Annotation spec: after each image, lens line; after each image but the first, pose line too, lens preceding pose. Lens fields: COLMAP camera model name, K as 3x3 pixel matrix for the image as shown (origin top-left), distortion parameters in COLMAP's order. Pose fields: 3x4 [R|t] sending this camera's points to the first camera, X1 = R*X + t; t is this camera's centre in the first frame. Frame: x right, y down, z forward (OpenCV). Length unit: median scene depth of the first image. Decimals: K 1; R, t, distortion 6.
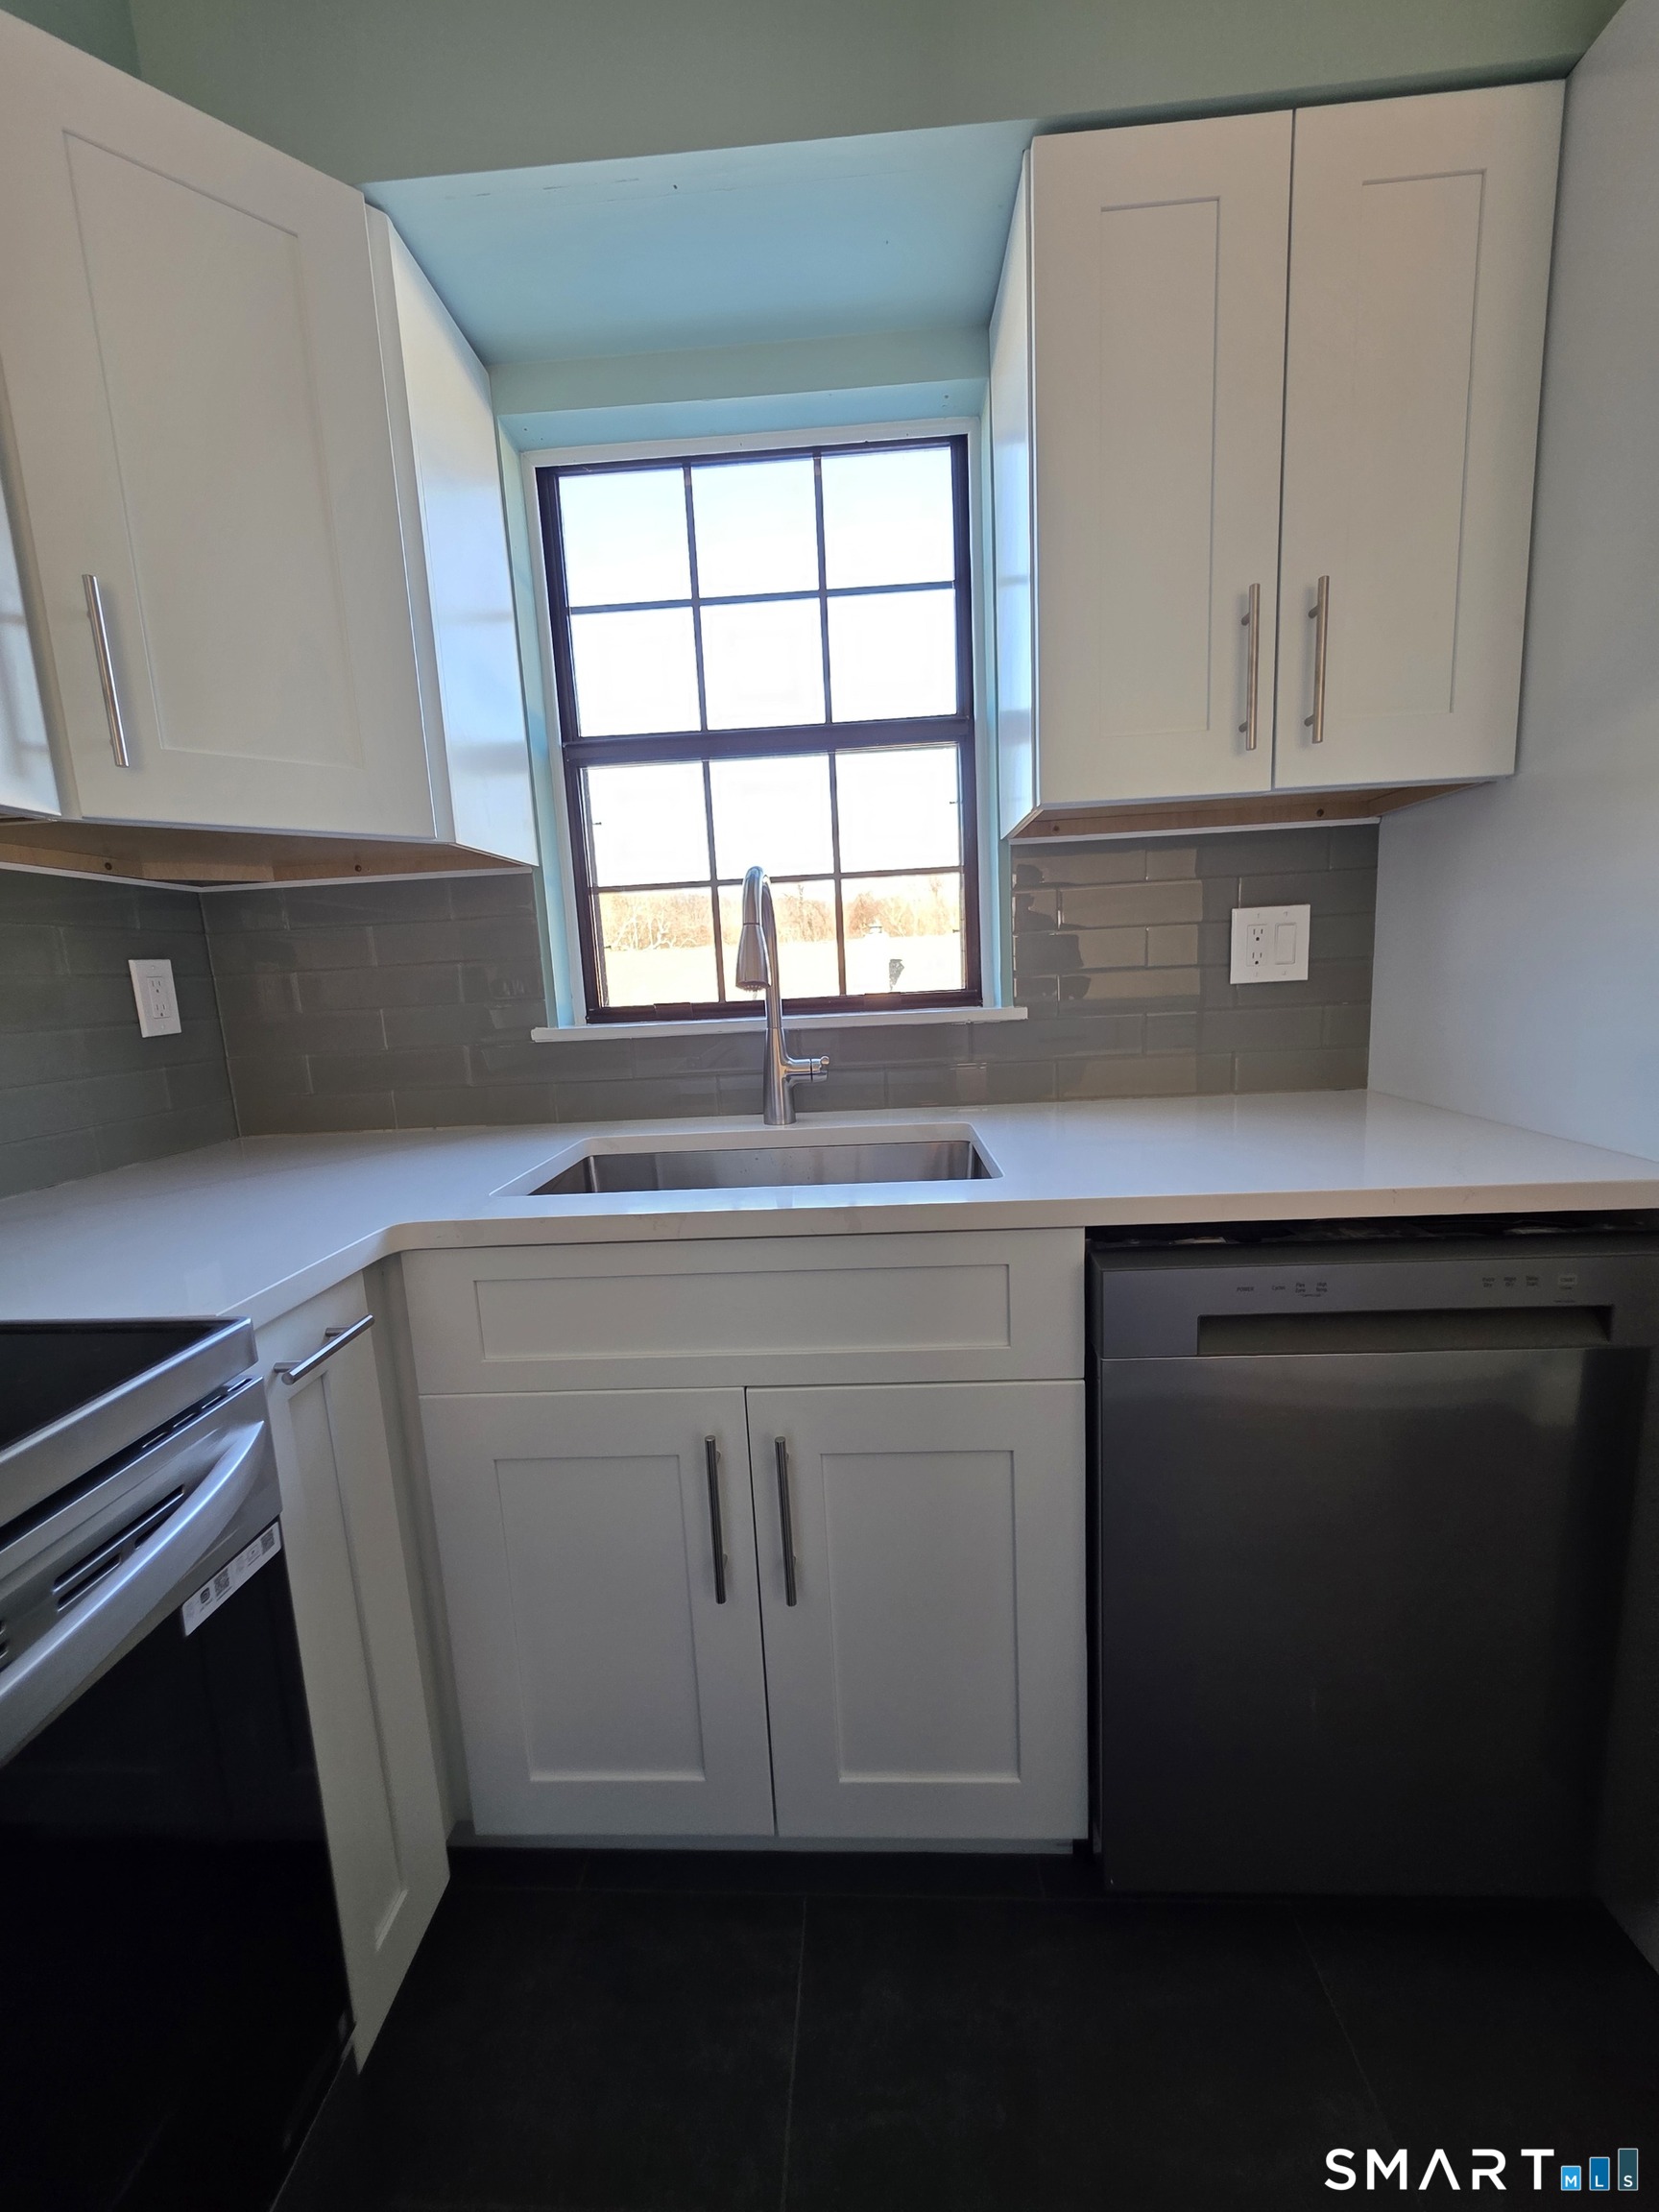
lens RADIAL K [[887.7, 0, 829.4], [0, 887.7, 1112.8], [0, 0, 1]] dist [0.002137, -0.001755]
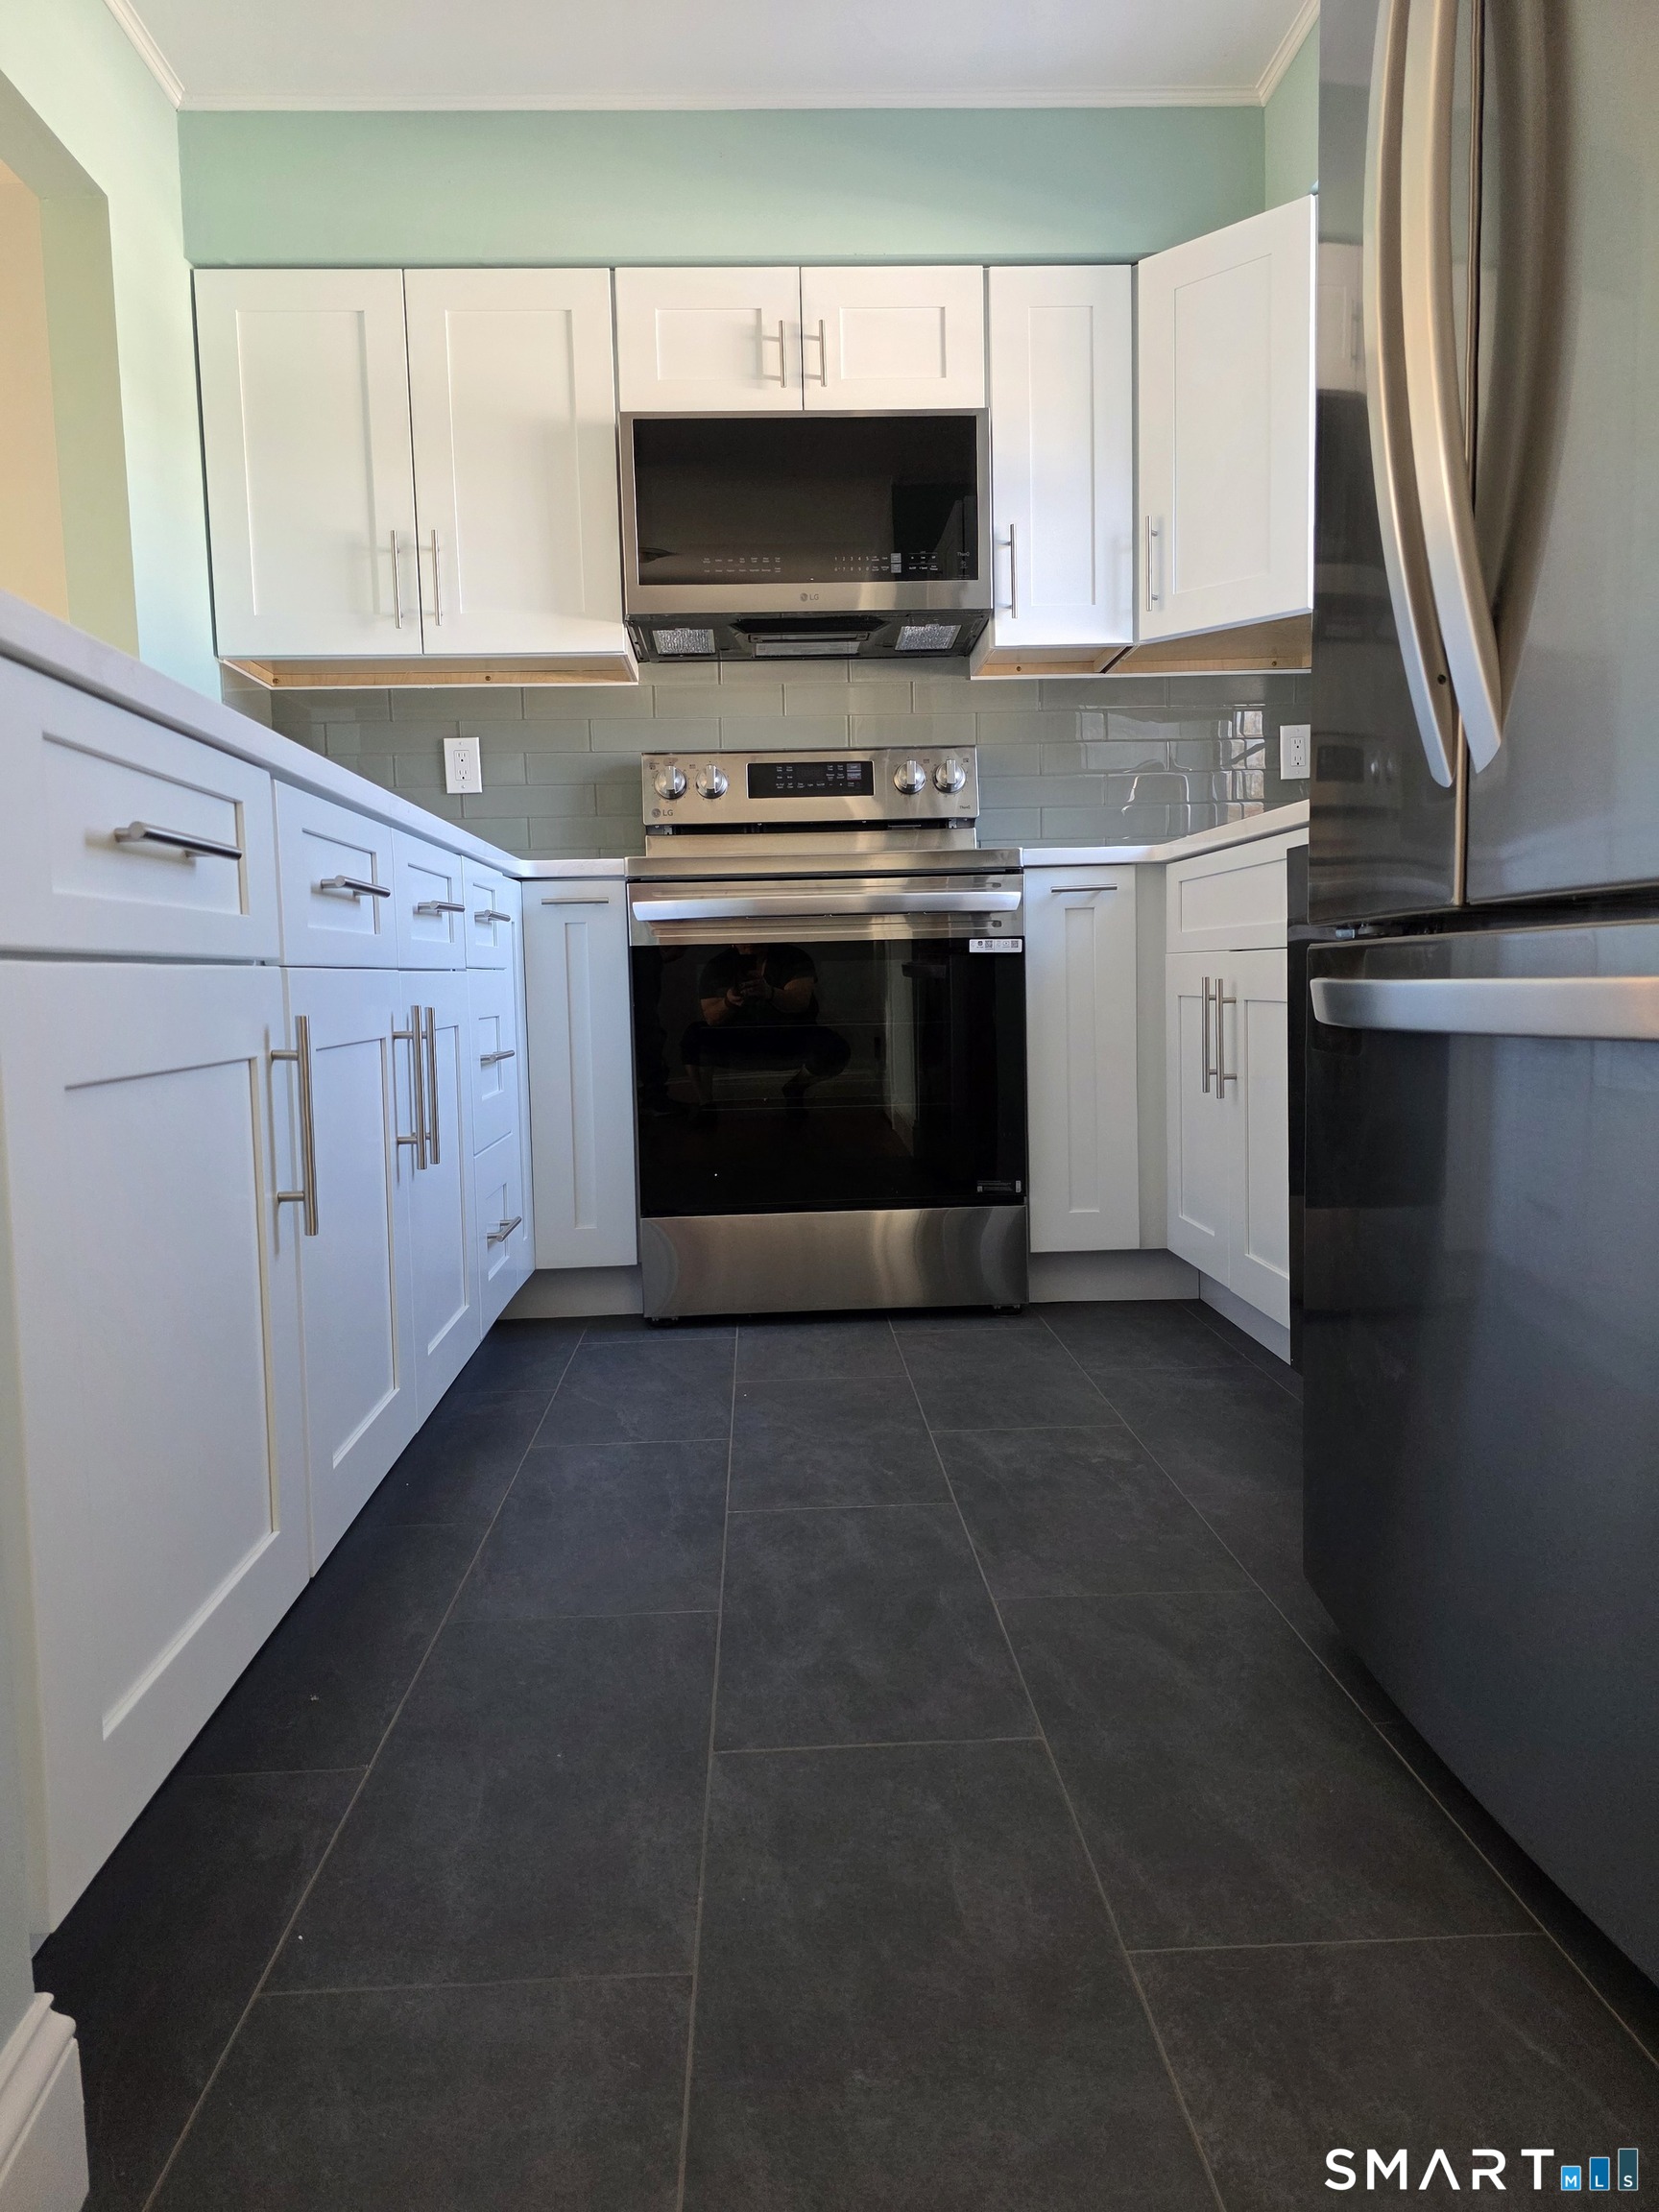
lens RADIAL K [[1488.4, 0, 813.2], [0, 1488.4, 1100.5], [0, 0, 1]] dist [0.060600, -0.058789]
pose [[0.093235, 0.133089, -0.986709, 1.600403], [-0.136004, 0.983439, 0.119797, 0.233976], [0.986311, 0.123027, 0.109791, 0.033225]]
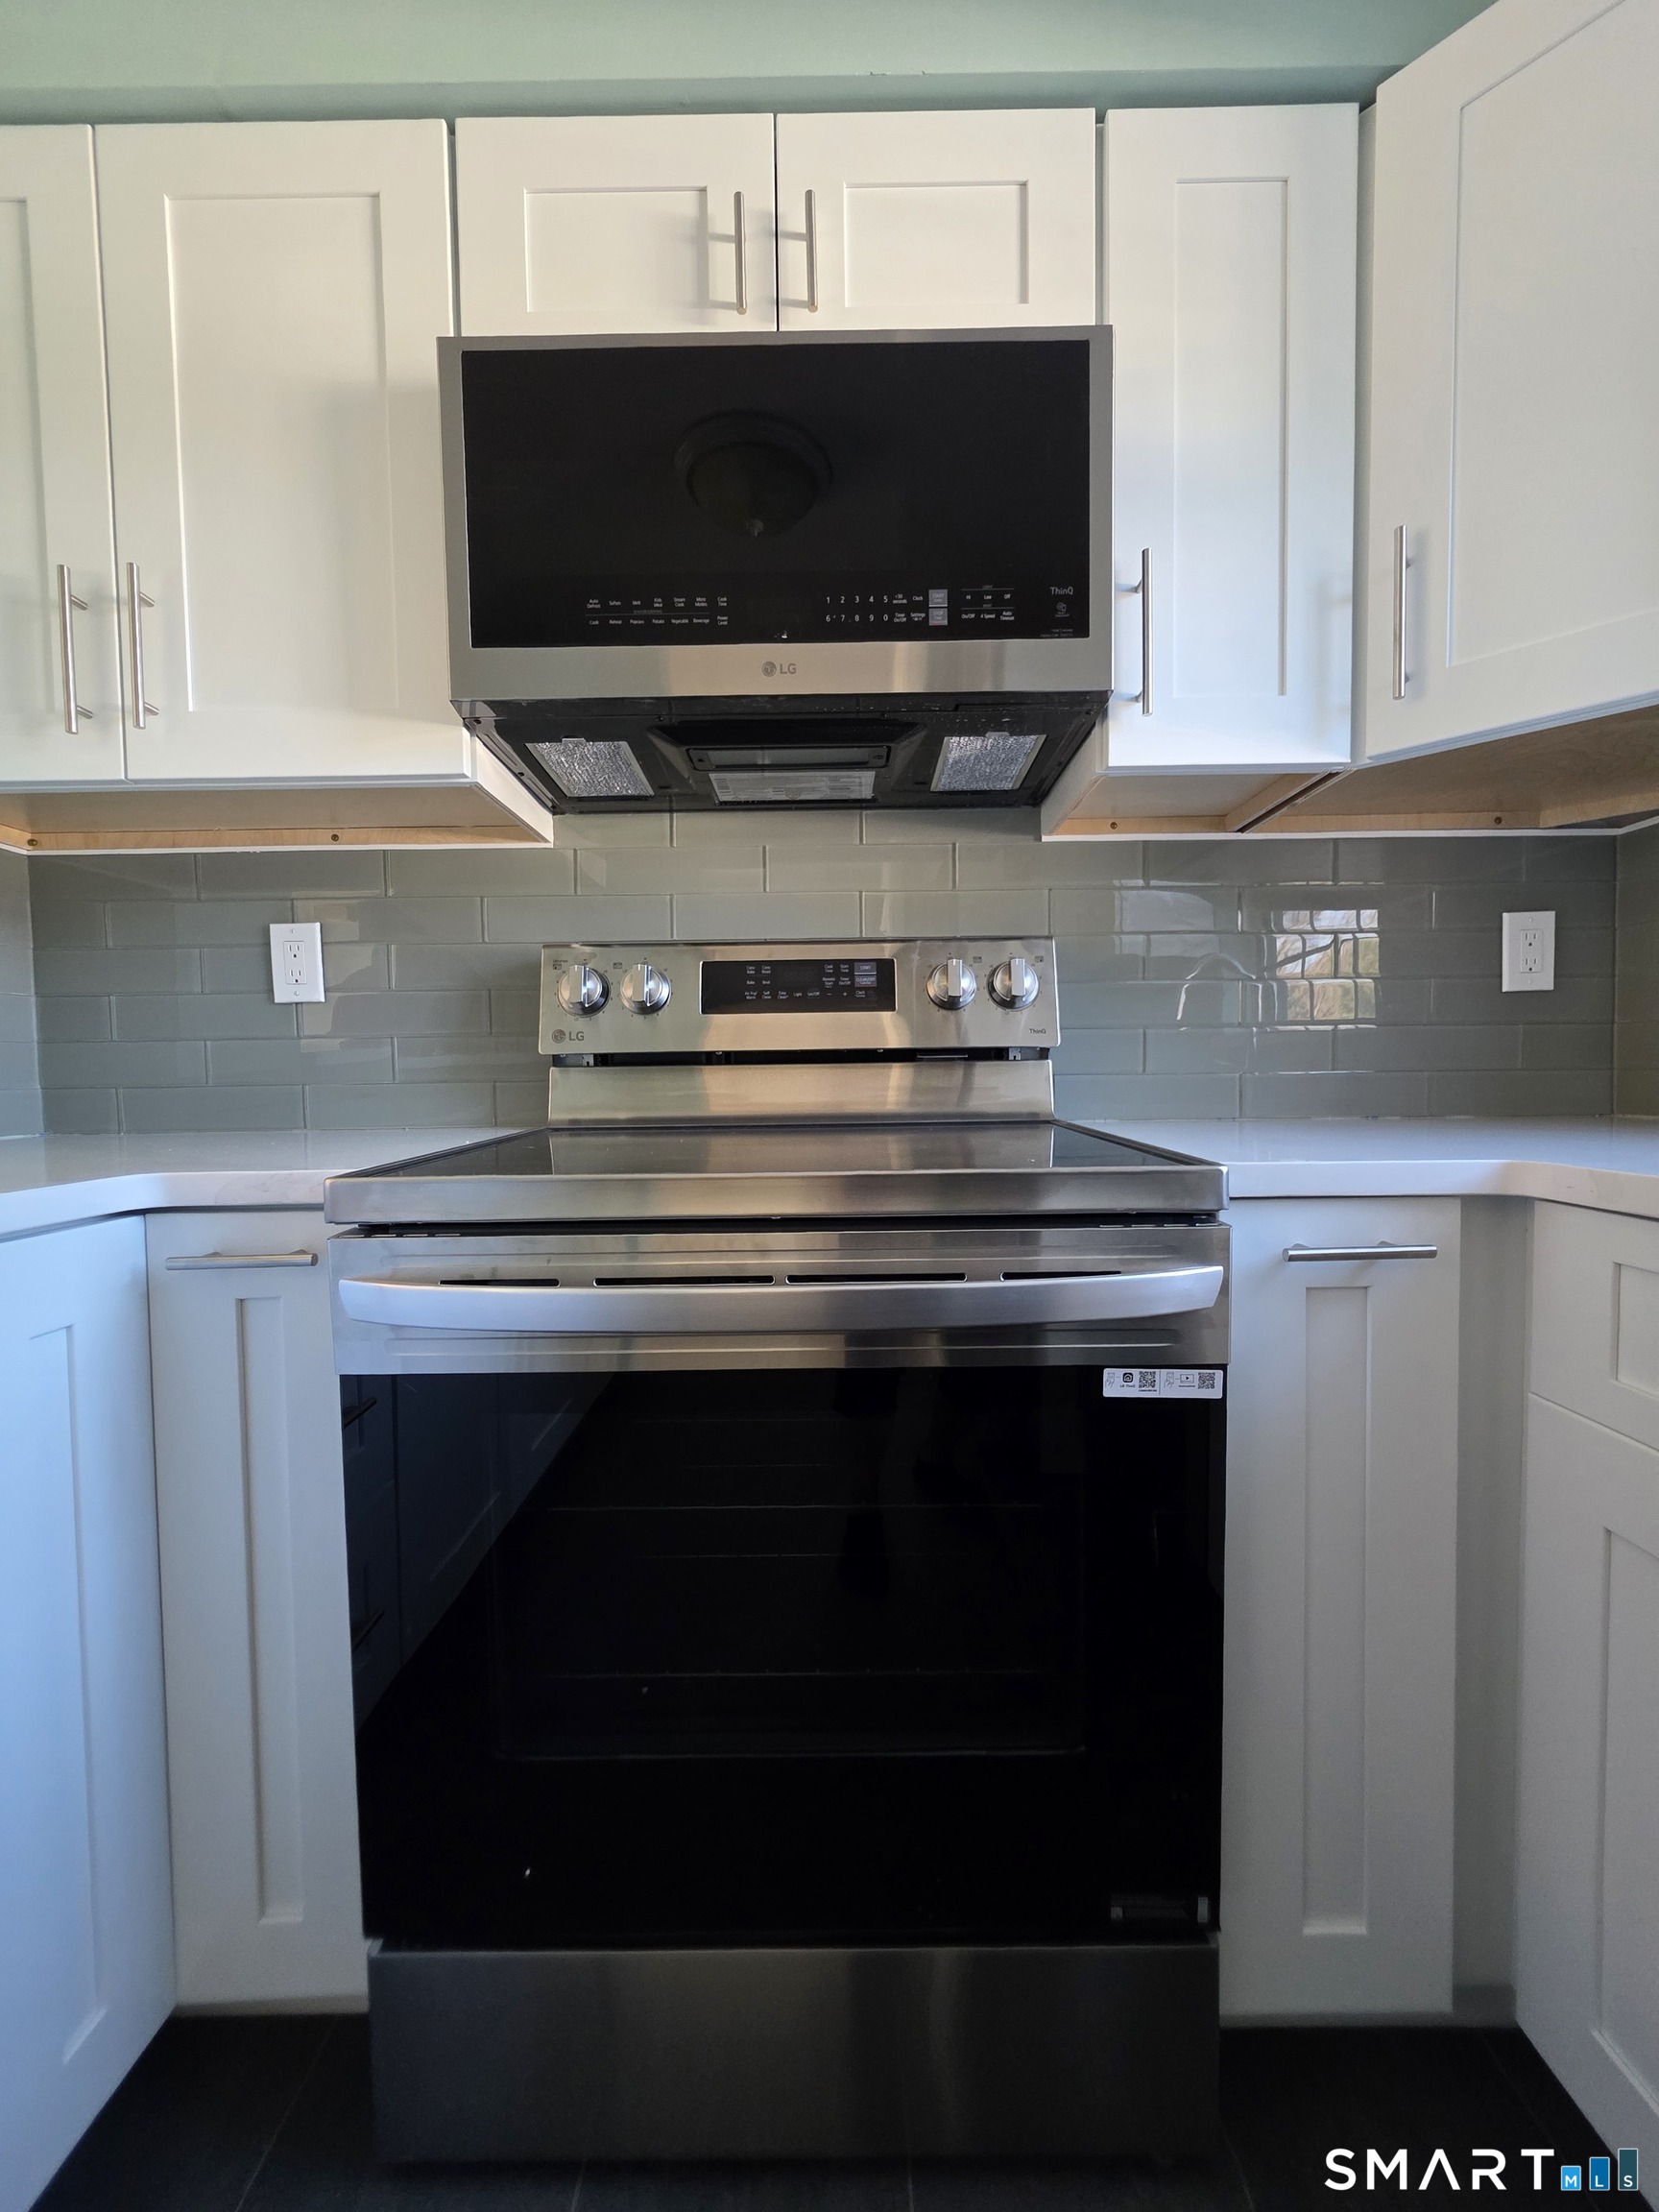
lens RADIAL K [[887.7, 0, 827.4], [0, 887.7, 1110.4], [0, 0, 1]] dist [0.002137, -0.001755]
pose [[0.047126, 0.093632, -0.994491, 0.175796], [-0.145993, 0.985552, 0.085872, 0.066883], [0.988163, 0.141142, 0.060114, 0.211961]]
